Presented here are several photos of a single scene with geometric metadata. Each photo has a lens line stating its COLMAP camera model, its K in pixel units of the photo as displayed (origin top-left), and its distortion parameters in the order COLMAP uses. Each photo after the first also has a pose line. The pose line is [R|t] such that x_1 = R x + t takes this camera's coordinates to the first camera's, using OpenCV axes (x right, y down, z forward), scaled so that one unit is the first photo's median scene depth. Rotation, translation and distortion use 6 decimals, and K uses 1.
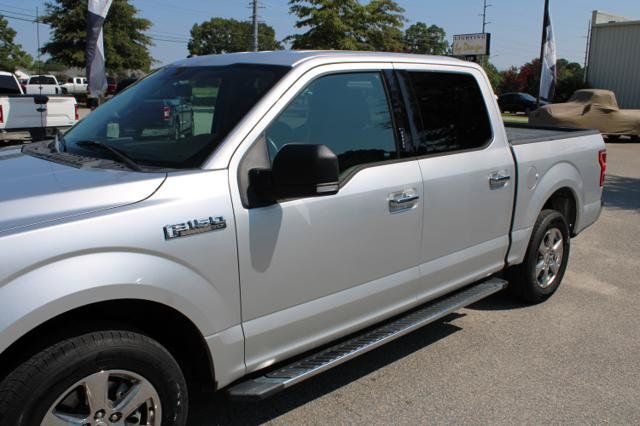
lens RADIAL K [[580.4, 0, 315.3], [0, 580.4, 216.3], [0, 0, 1]] dist [-0.124293, 0.090855]
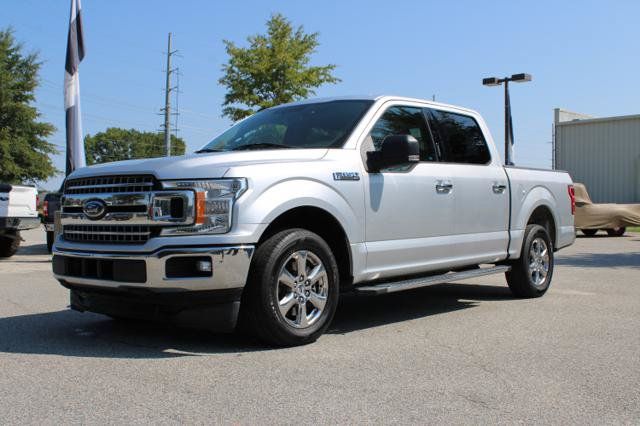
lens RADIAL K [[733.4, 0, 324.0], [0, 733.4, 211.0], [0, 0, 1]] dist [-0.088996, 0.000000]
pose [[0.991728, -0.020722, 0.126672, -0.065962], [0.048178, 0.974822, -0.217716, 0.071240], [-0.118971, 0.222018, 0.967757, -0.132990]]
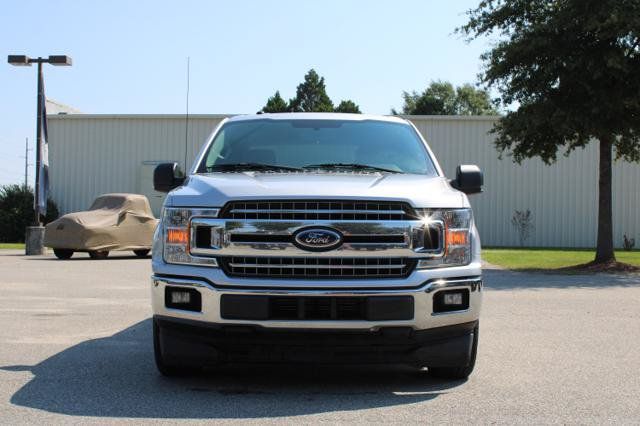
lens RADIAL K [[925.3, 0, 320.3], [0, 925.3, 213.0], [0, 0, 1]] dist [0.048599, 0.000000]
pose [[0.687207, 0.000122, 0.726461, -0.276774], [0.162146, 0.974747, -0.153548, 0.050105], [-0.708135, 0.223312, 0.669833, -0.074768]]
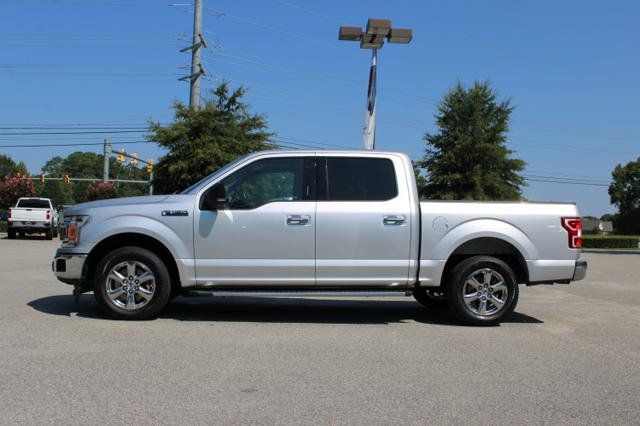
lens RADIAL K [[662.4, 0, 316.3], [0, 662.4, 214.3], [0, 0, 1]] dist [-0.081384, 0.000000]
pose [[0.789708, -0.017878, -0.613222, 0.249892], [-0.140862, 0.967585, -0.209611, 0.065706], [0.597092, 0.251911, 0.761592, -0.104028]]
